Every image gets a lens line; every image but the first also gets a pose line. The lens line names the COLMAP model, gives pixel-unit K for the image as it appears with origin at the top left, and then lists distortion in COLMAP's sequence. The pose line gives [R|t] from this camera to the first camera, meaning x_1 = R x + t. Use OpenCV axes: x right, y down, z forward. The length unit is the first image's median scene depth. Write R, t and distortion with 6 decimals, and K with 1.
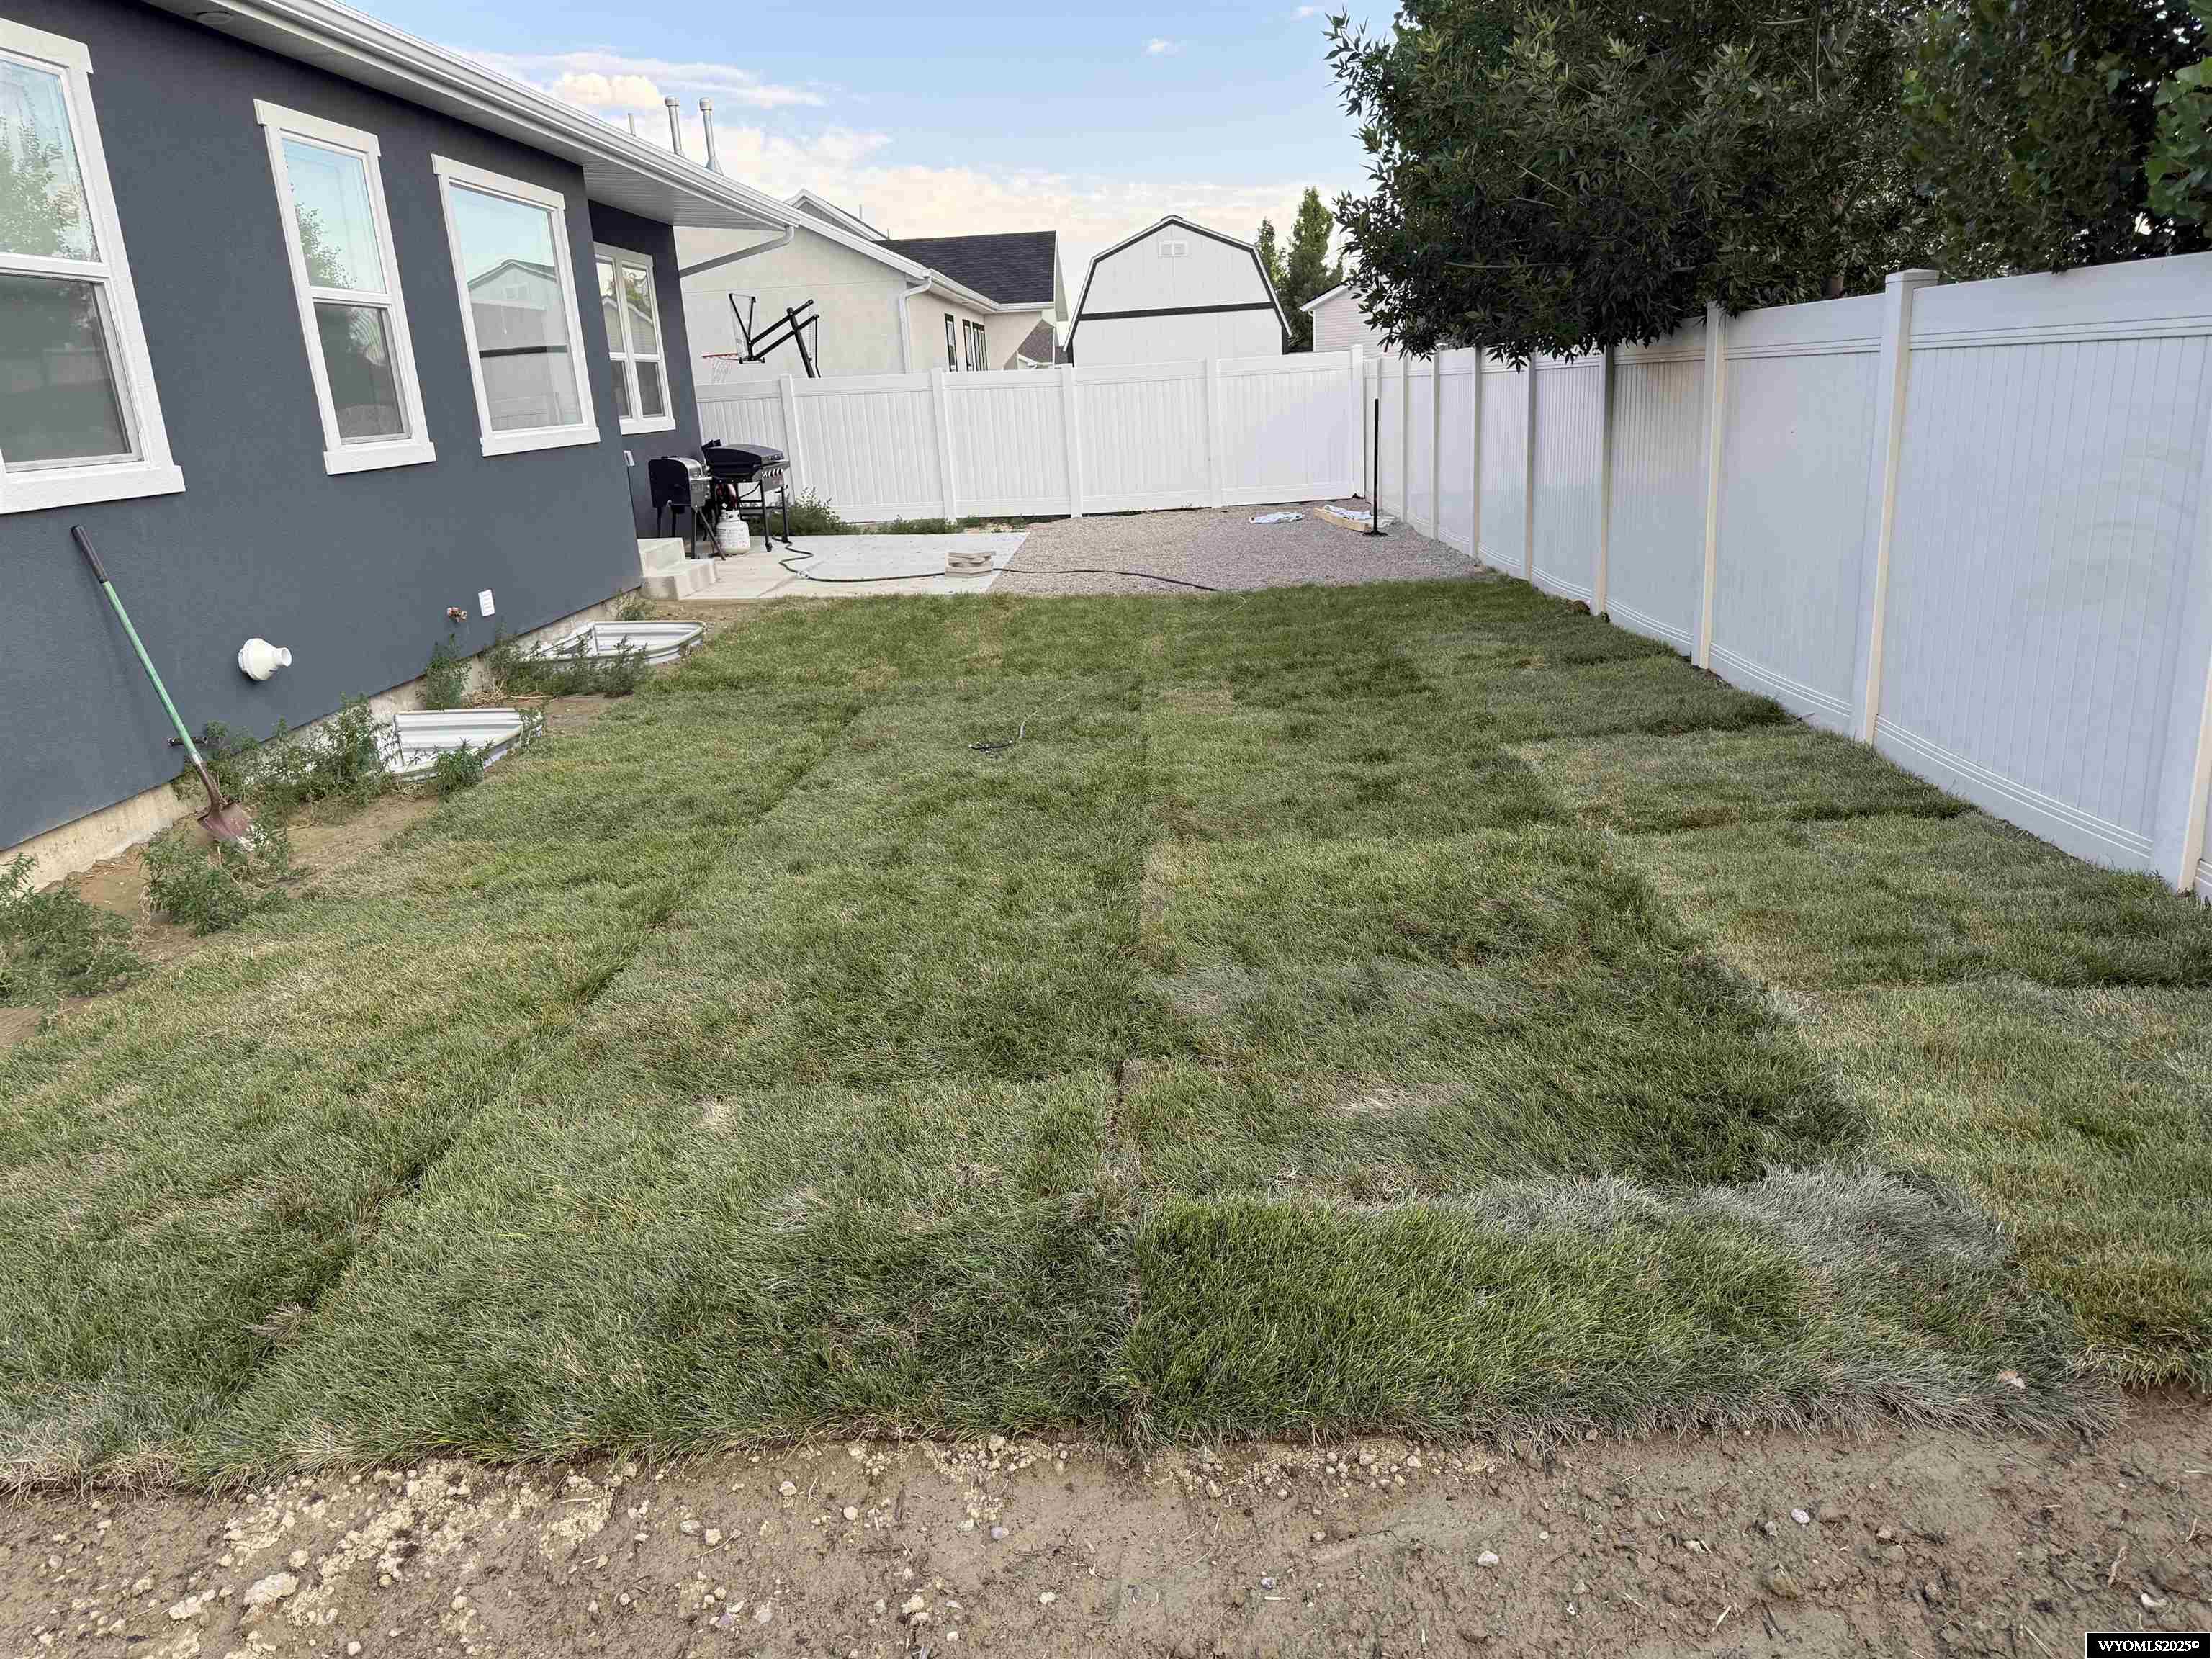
lens RADIAL K [[1571.3, 0, 1121.7], [0, 1571.3, 879.4], [0, 0, 1]] dist [0.070437, -0.118296]
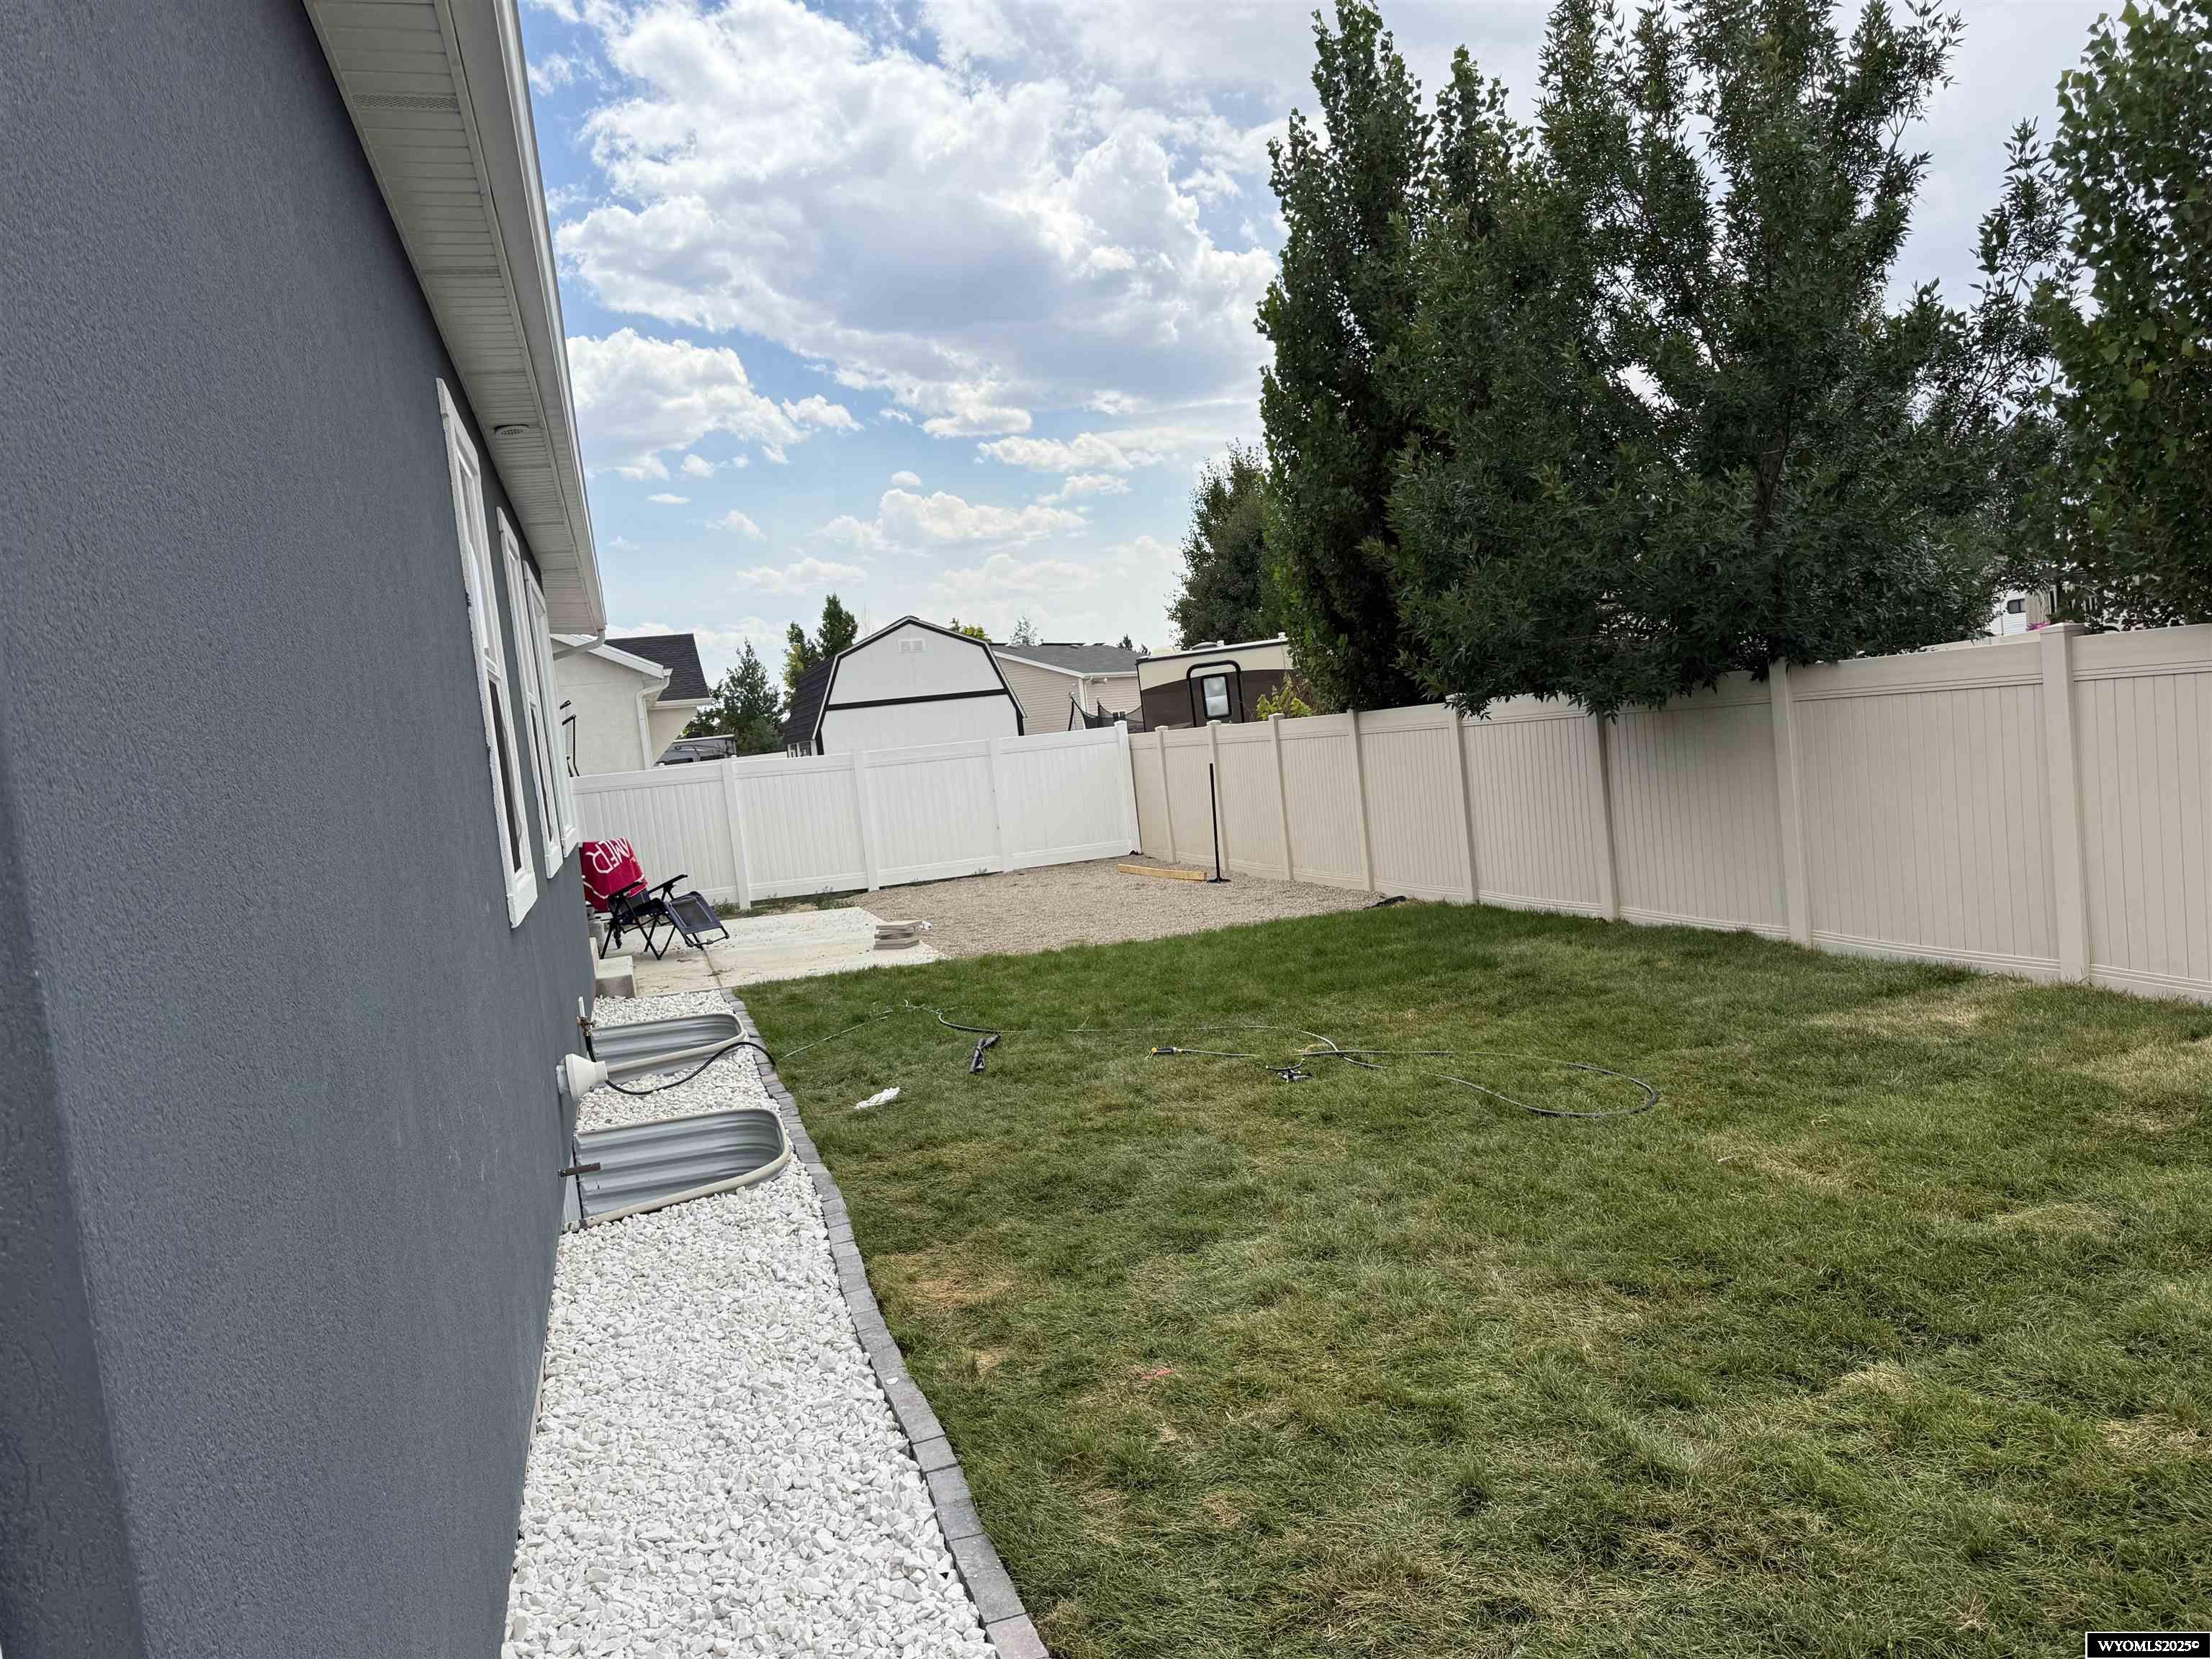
lens RADIAL K [[1571.3, 0, 1121.7], [0, 1571.3, 879.4], [0, 0, 1]] dist [0.070437, -0.118296]
pose [[0.941395, -0.069291, 0.330112, -0.289483], [0.143932, 0.967620, -0.207353, -0.007791], [-0.305055, 0.242715, 0.920886, 0.030651]]
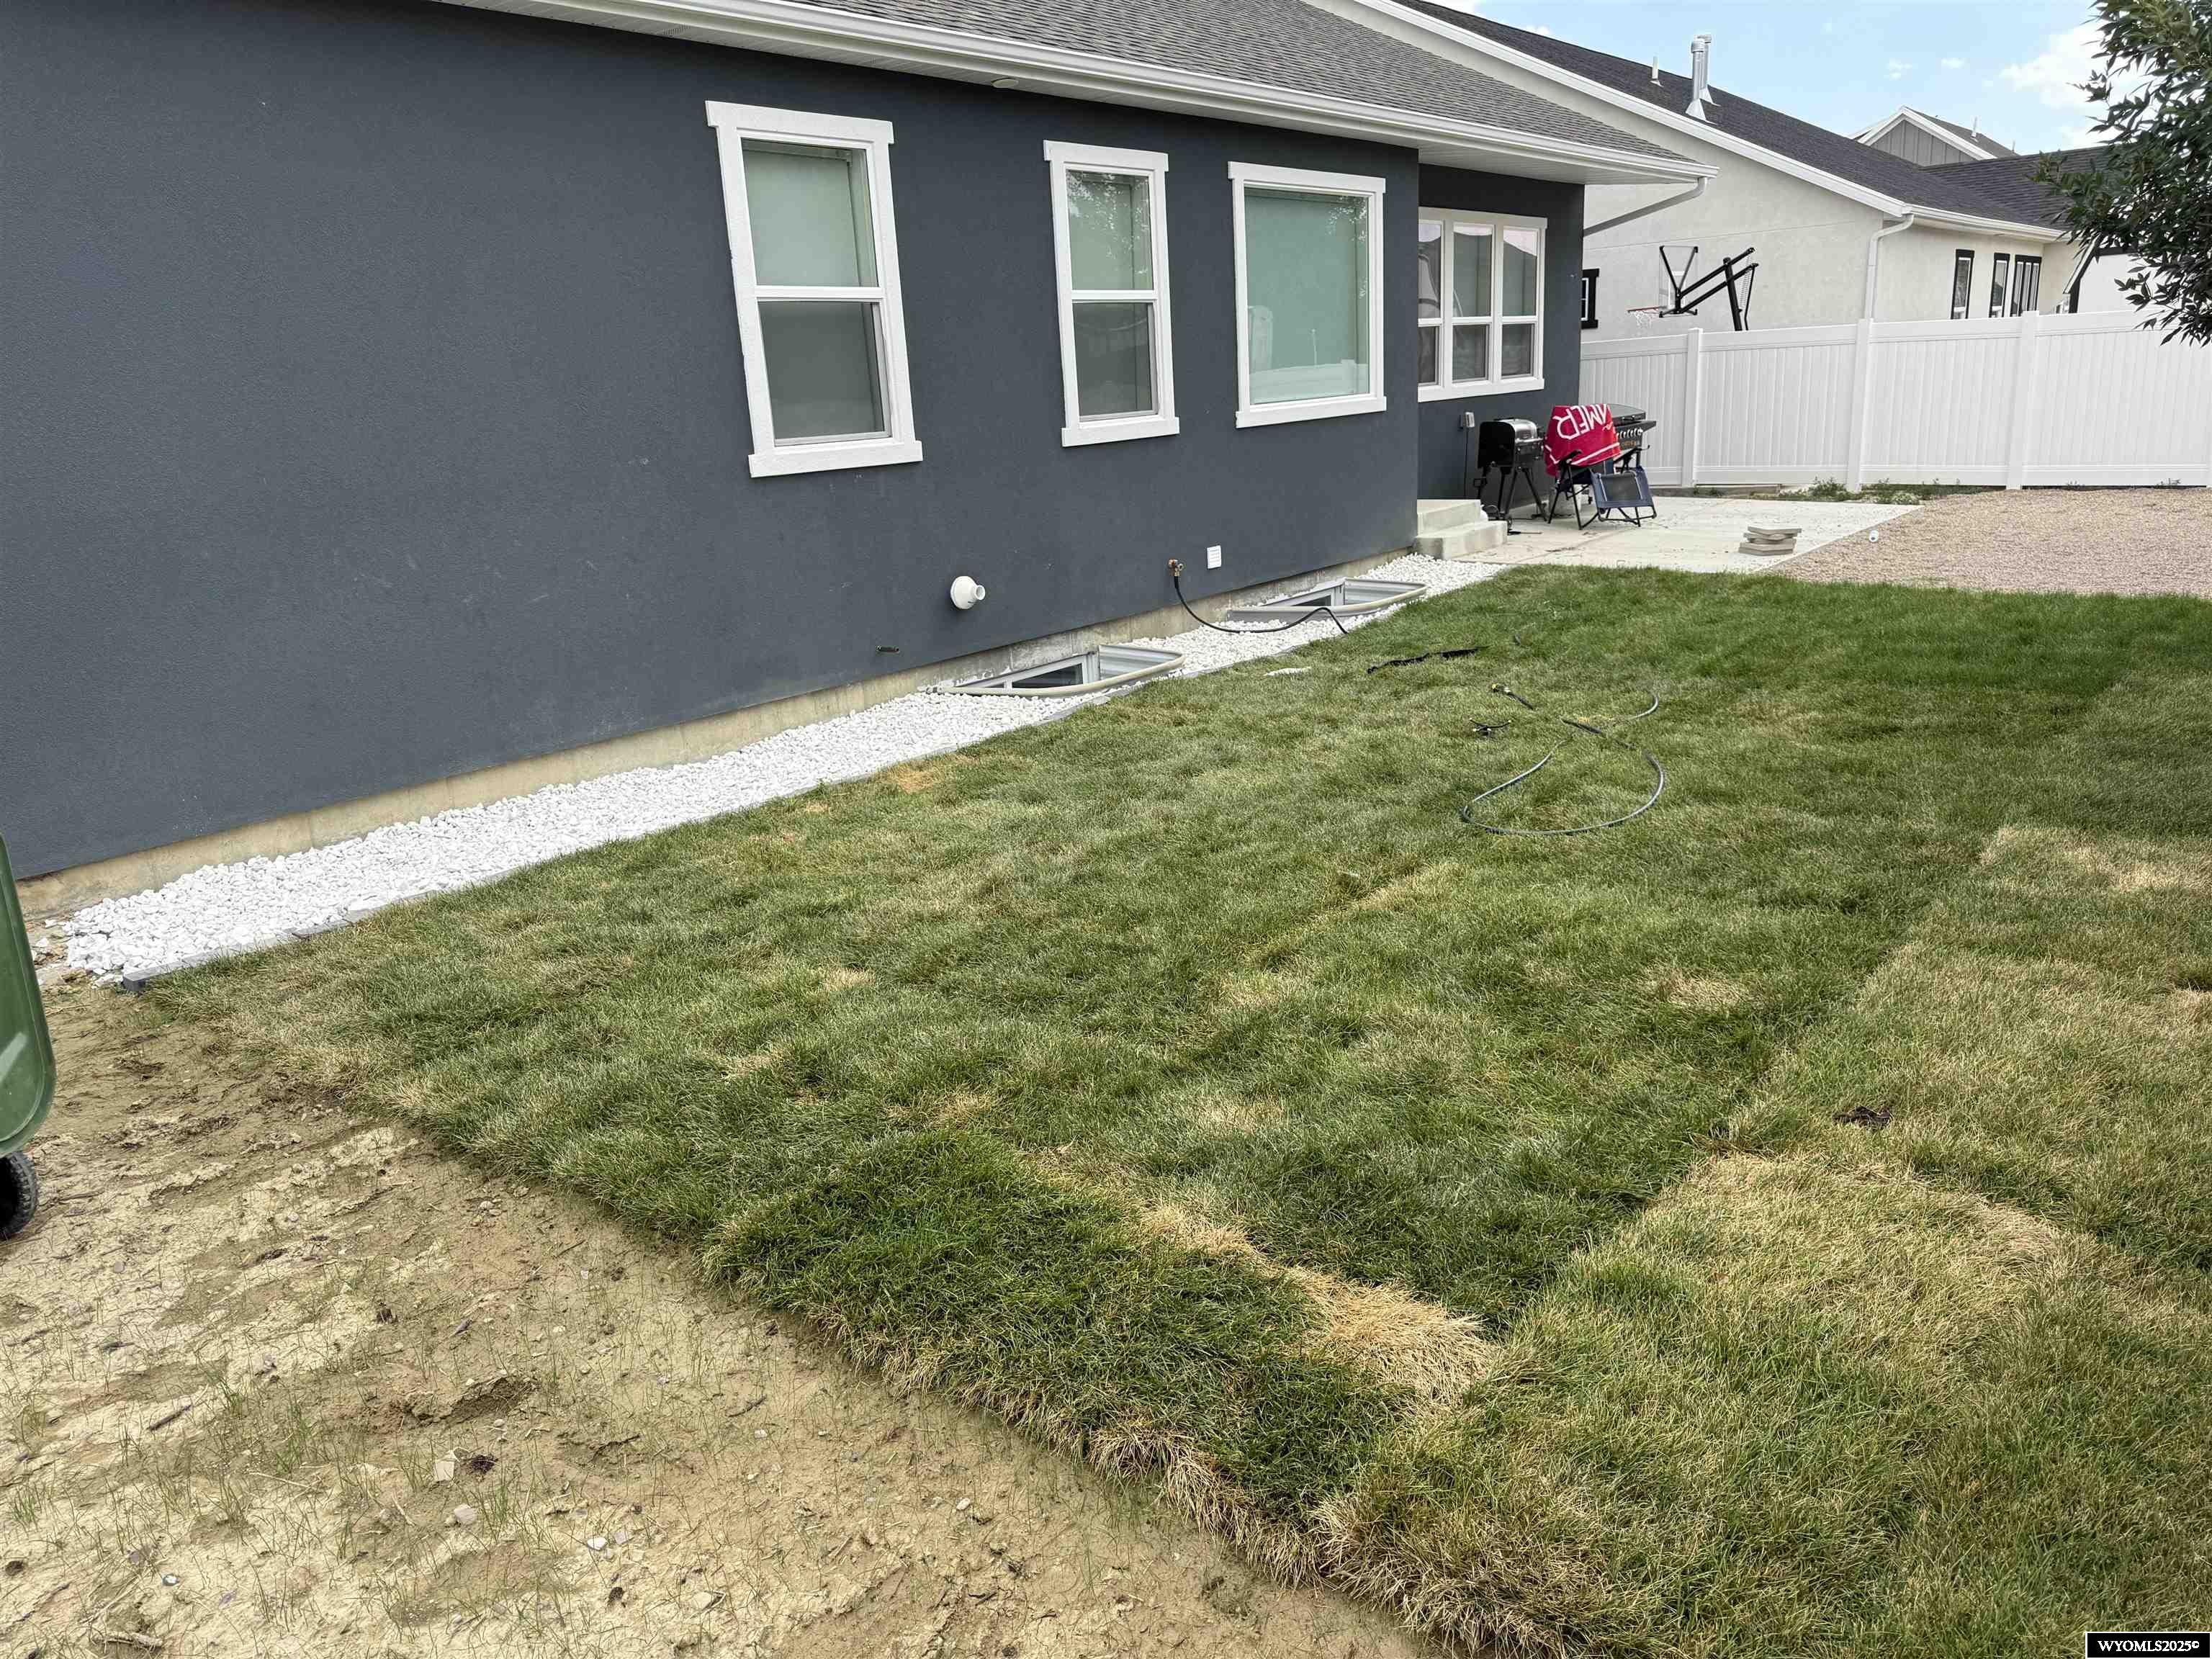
lens RADIAL K [[1571.3, 0, 1121.7], [0, 1571.3, 879.4], [0, 0, 1]] dist [0.070437, -0.118296]
pose [[0.796353, 0.192901, -0.573246, 0.175099], [-0.169925, 0.980960, 0.094039, -0.026722], [0.580471, 0.022520, 0.813969, 0.017022]]
